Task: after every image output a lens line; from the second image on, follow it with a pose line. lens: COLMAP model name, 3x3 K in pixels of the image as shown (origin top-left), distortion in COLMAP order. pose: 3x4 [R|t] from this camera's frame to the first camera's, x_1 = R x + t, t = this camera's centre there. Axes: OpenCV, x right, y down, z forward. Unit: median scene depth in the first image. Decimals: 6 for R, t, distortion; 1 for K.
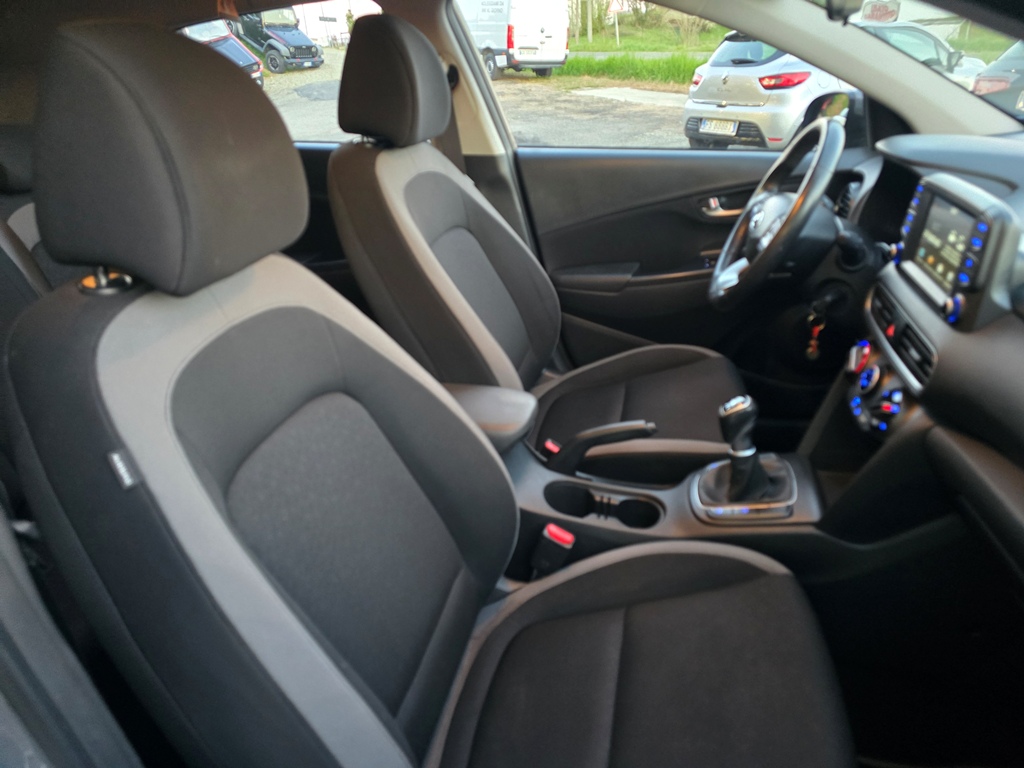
lens RADIAL K [[694.9, 0, 530.3], [0, 694.9, 389.6], [0, 0, 1]] dist [0.048244, -0.051381]
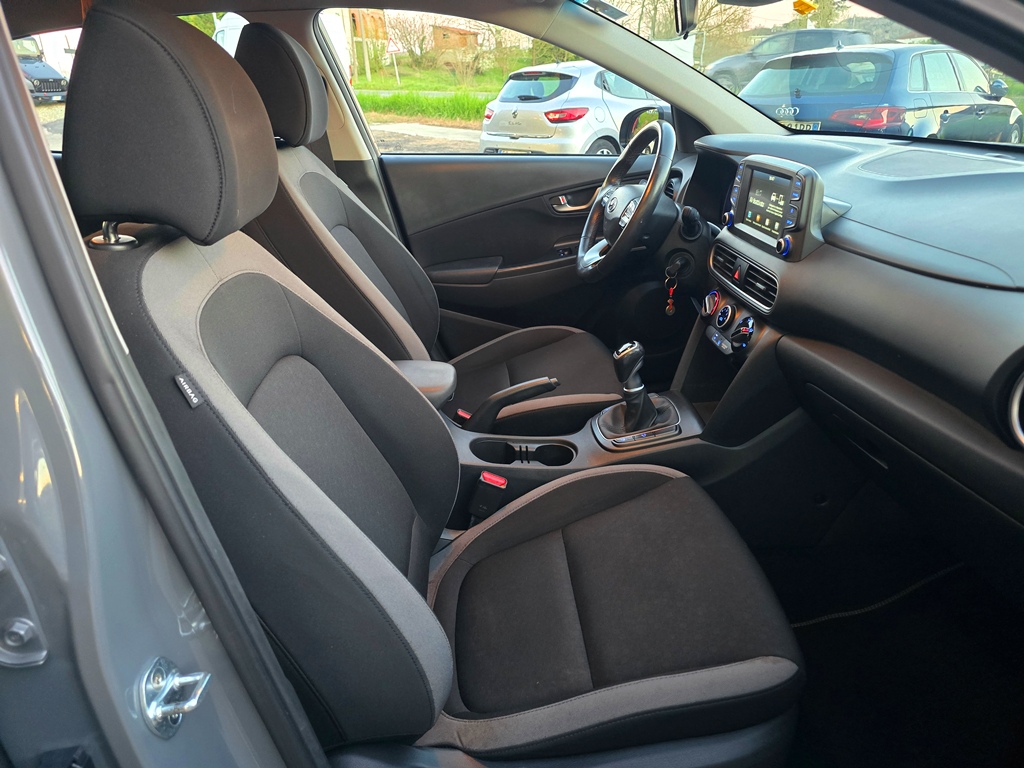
lens RADIAL K [[694.9, 0, 537.9], [0, 694.9, 378.1], [0, 0, 1]] dist [0.048244, -0.051381]
pose [[0.956783, -0.099519, 0.273243, -0.147733], [0.115843, 0.992282, -0.044230, 0.086183], [-0.266732, 0.073972, 0.960928, -0.085491]]
